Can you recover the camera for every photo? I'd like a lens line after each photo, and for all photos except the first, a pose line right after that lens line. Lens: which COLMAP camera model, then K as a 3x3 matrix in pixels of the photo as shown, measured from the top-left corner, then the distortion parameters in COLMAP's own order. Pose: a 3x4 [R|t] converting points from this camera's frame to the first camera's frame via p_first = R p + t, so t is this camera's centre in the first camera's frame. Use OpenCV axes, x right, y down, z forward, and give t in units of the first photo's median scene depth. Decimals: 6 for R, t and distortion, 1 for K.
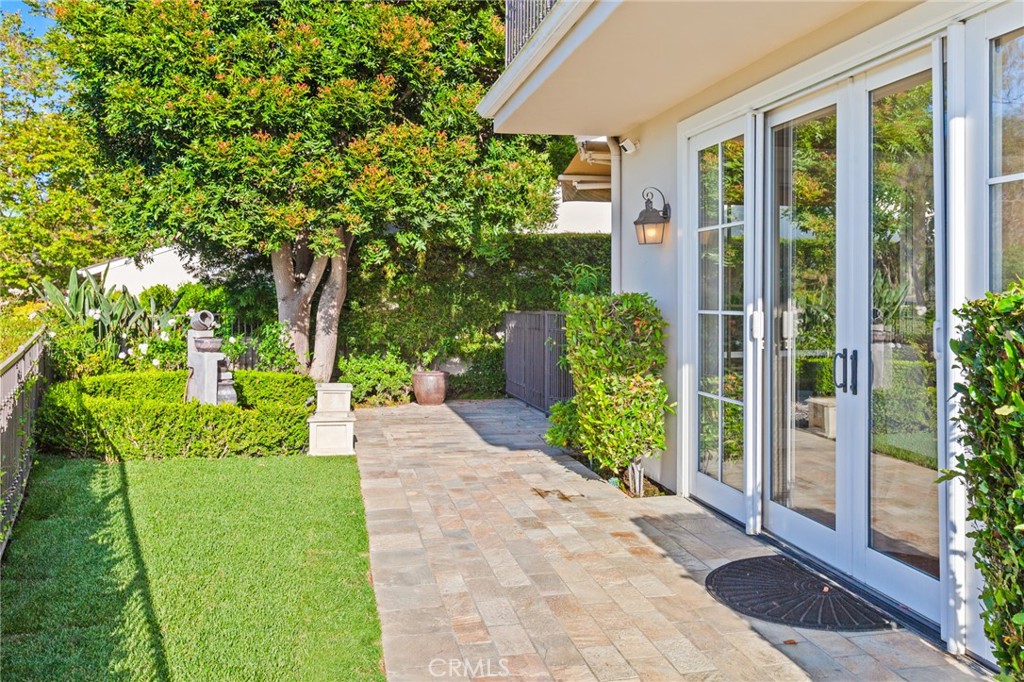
lens RADIAL K [[892.4, 0, 511.8], [0, 892.4, 280.7], [0, 0, 1]] dist [0.002141, 0.001089]
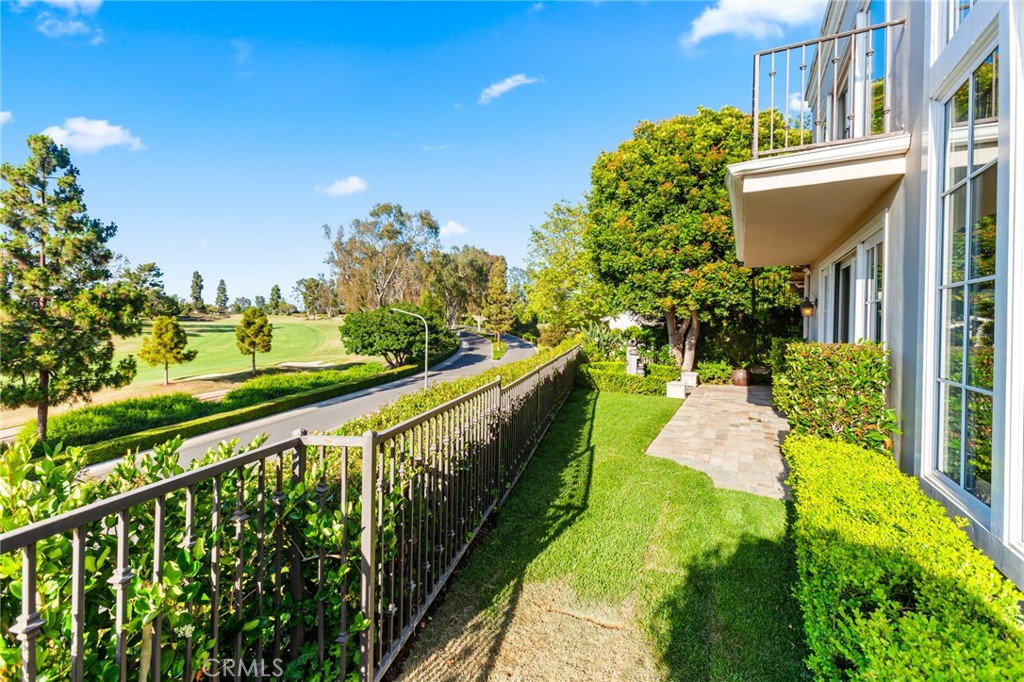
lens RADIAL K [[464.8, 0, 504.5], [0, 464.8, 305.7], [0, 0, 1]] dist [-0.022043, 0.015253]
pose [[0.781741, -0.013037, -0.623467, 0.200150], [-0.007519, 0.999512, -0.030328, -0.020512], [0.623558, 0.028396, 0.781261, -0.284952]]
